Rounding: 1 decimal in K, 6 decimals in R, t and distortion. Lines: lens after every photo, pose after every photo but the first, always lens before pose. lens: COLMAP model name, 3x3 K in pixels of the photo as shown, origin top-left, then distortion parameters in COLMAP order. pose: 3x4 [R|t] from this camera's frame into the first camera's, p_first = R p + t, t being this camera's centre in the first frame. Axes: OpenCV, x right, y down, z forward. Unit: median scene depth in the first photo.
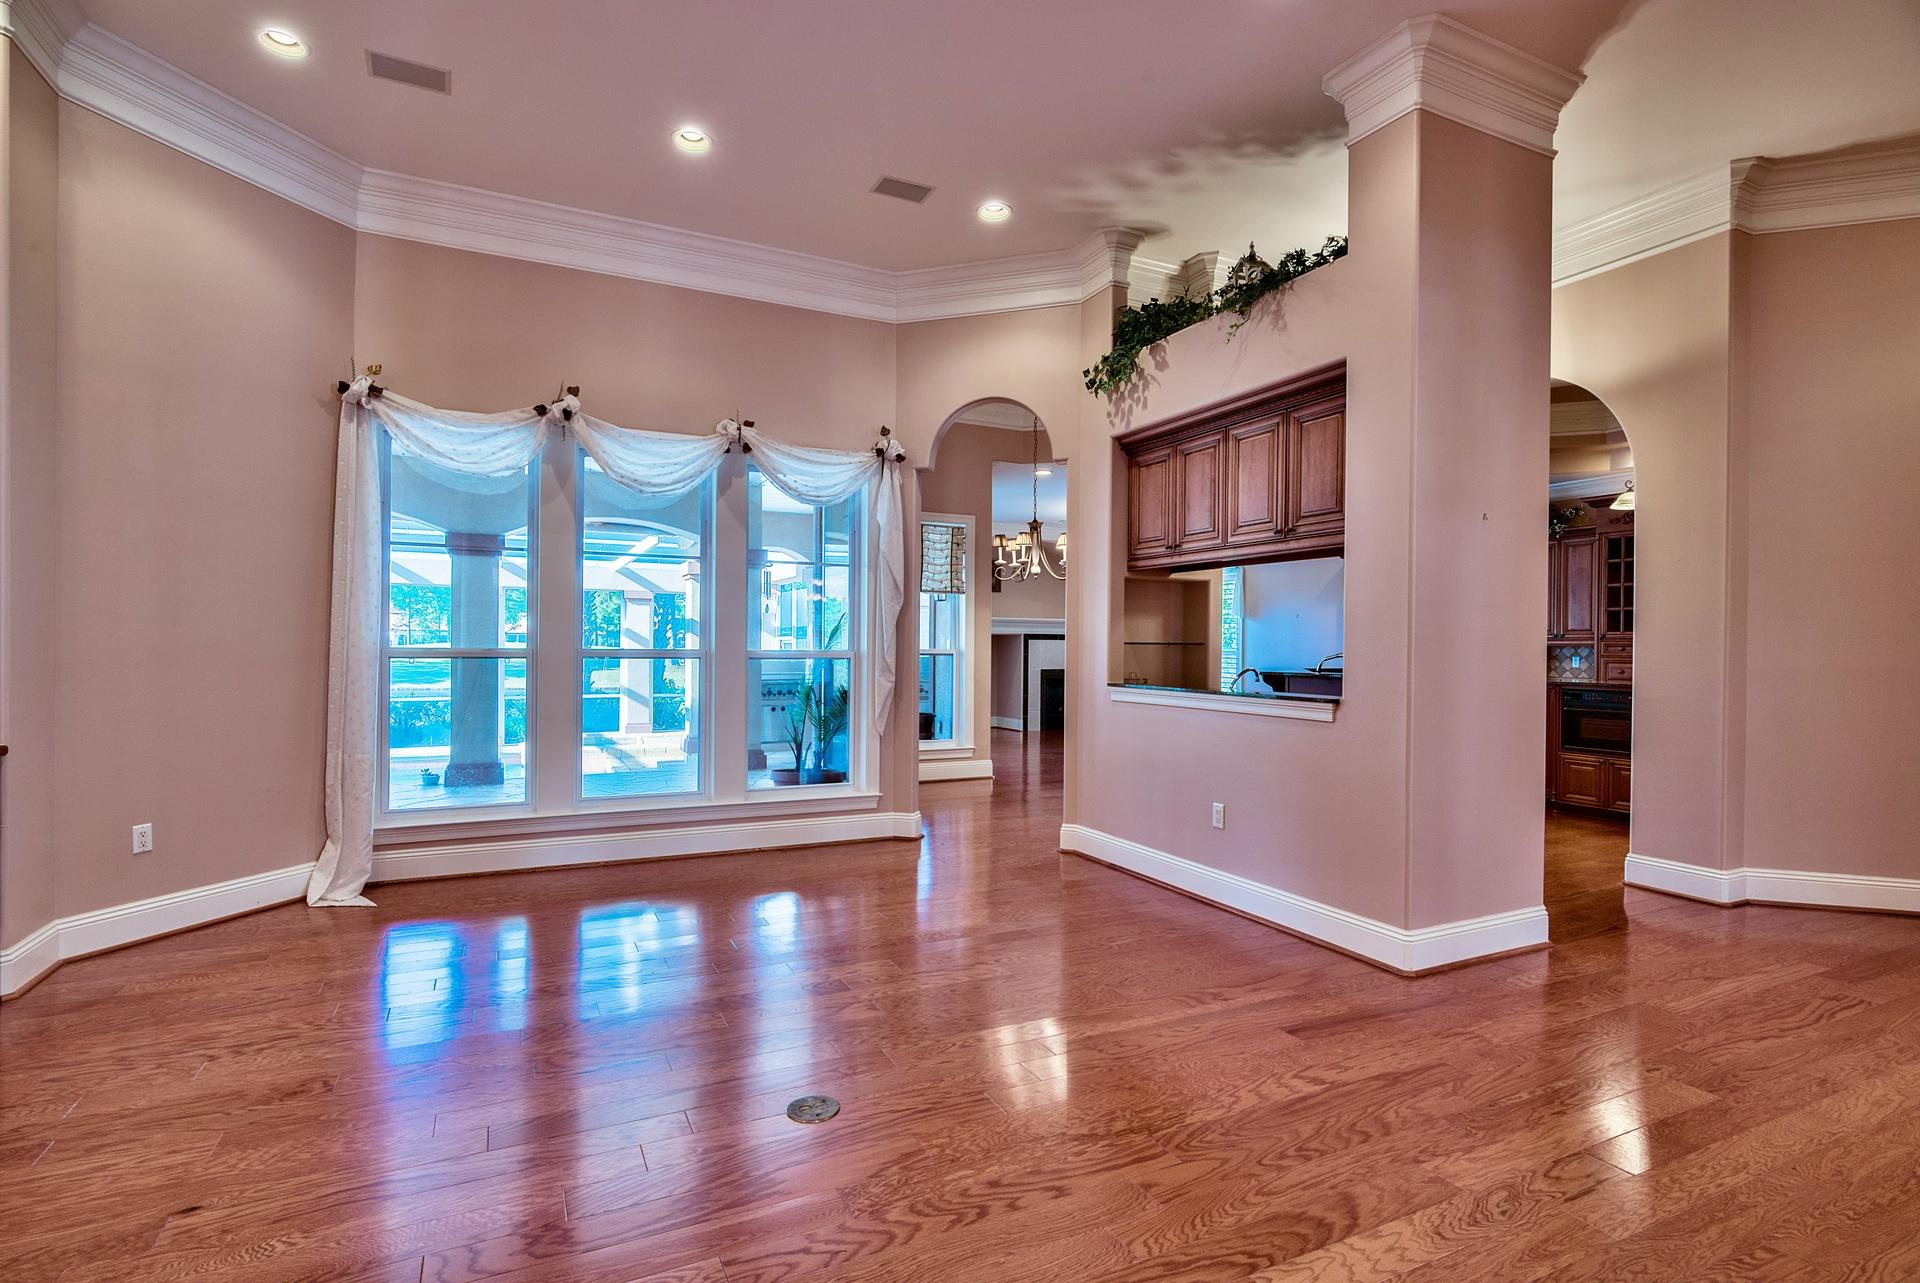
lens RADIAL K [[947.4, 0, 954.4], [0, 947.4, 646.7], [0, 0, 1]] dist [0.003183, 0.000273]
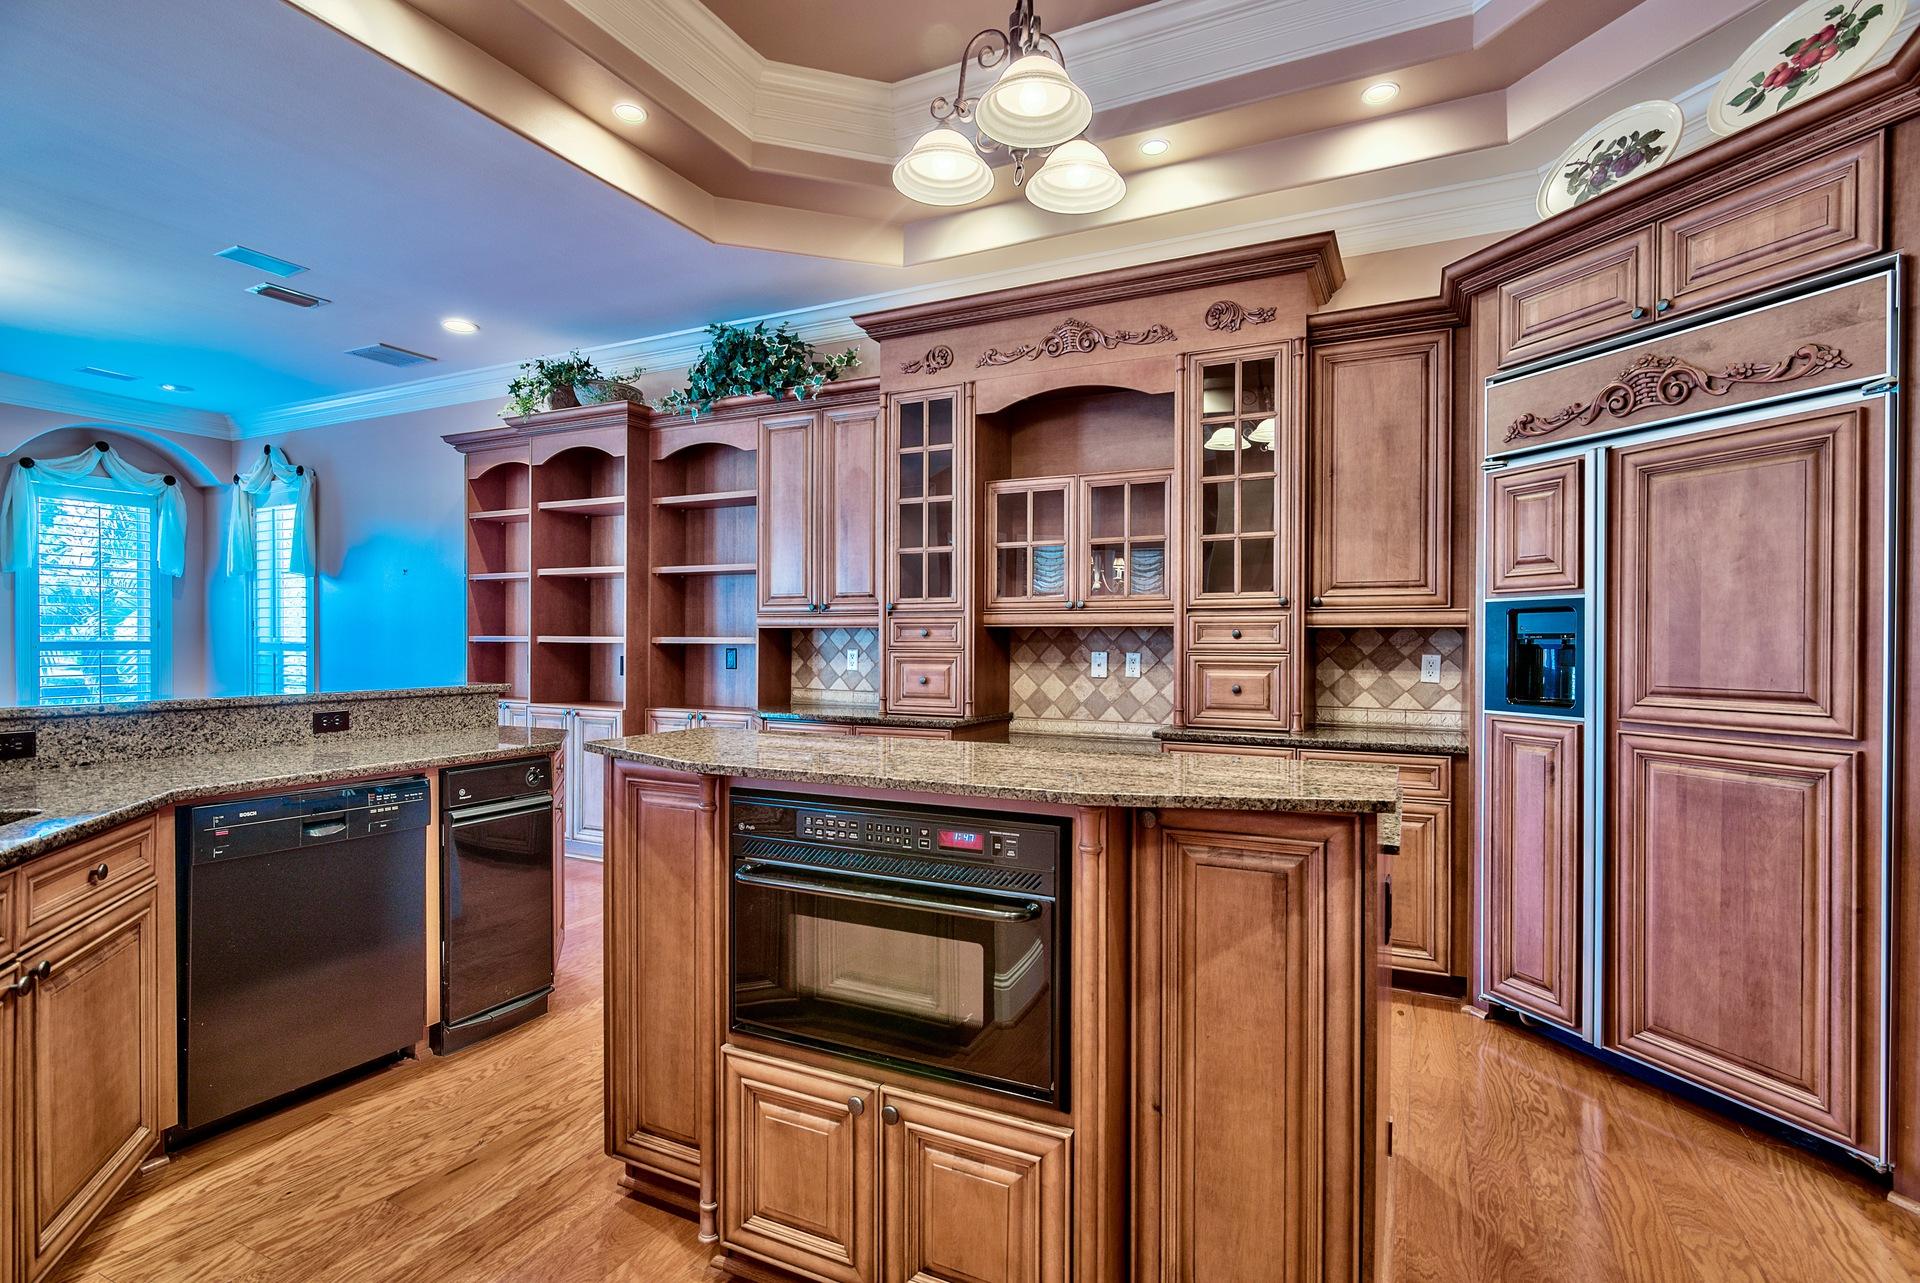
lens RADIAL K [[947.4, 0, 941.2], [0, 947.4, 644.5], [0, 0, 1]] dist [0.003183, 0.000273]
pose [[0.804900, -0.007493, 0.593363, 0.407648], [0.003855, 0.999965, 0.007399, 0.004351], [-0.593397, -0.003668, 0.804901, 0.583789]]
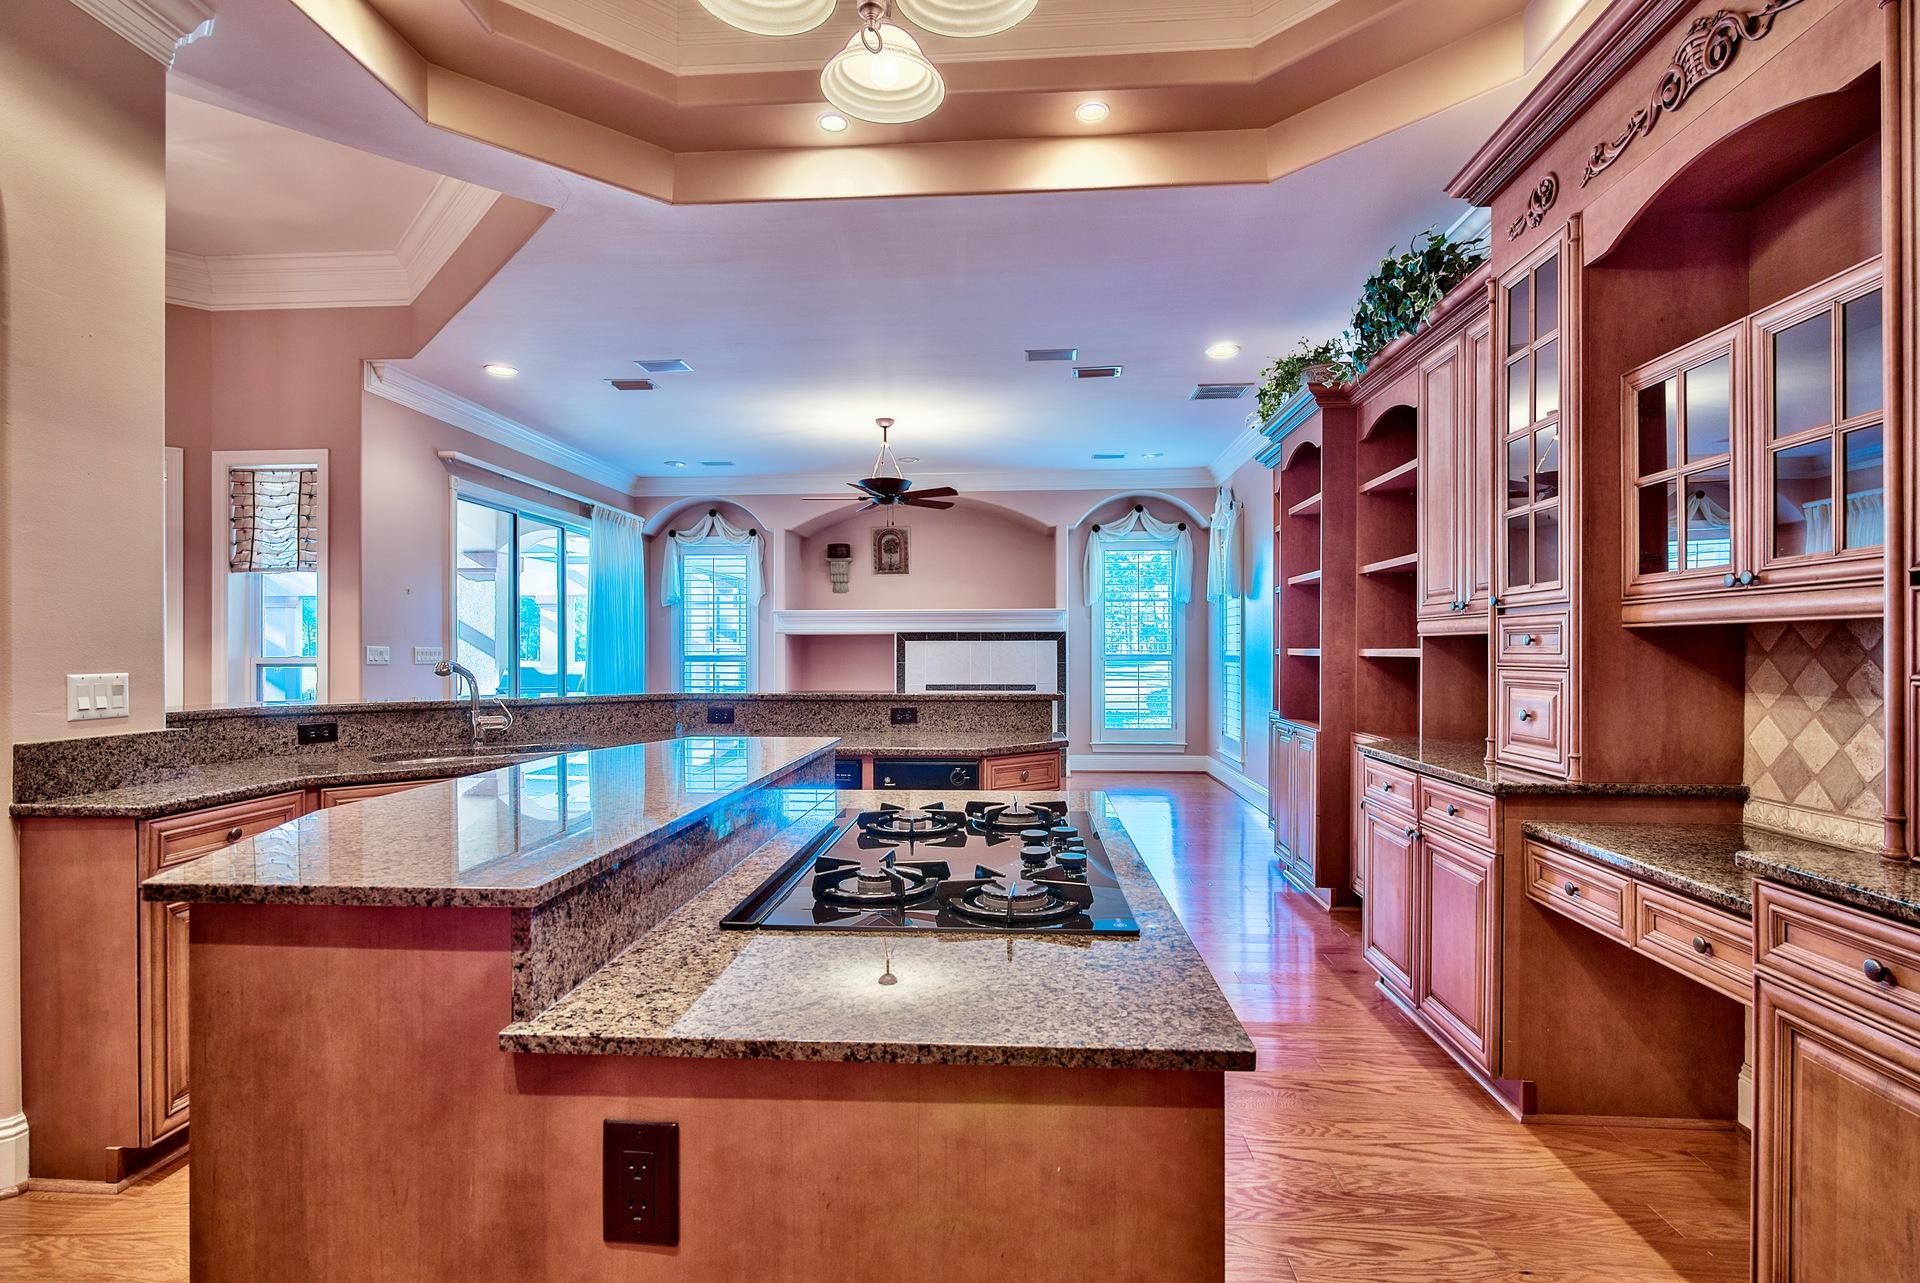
lens RADIAL K [[947.4, 0, 943.5], [0, 947.4, 654.7], [0, 0, 1]] dist [0.003183, 0.000273]
pose [[0.855174, -0.006804, -0.518296, 0.670356], [0.007069, 0.999974, -0.001464, 0.005720], [0.518293, -0.002412, 0.855200, 0.617690]]
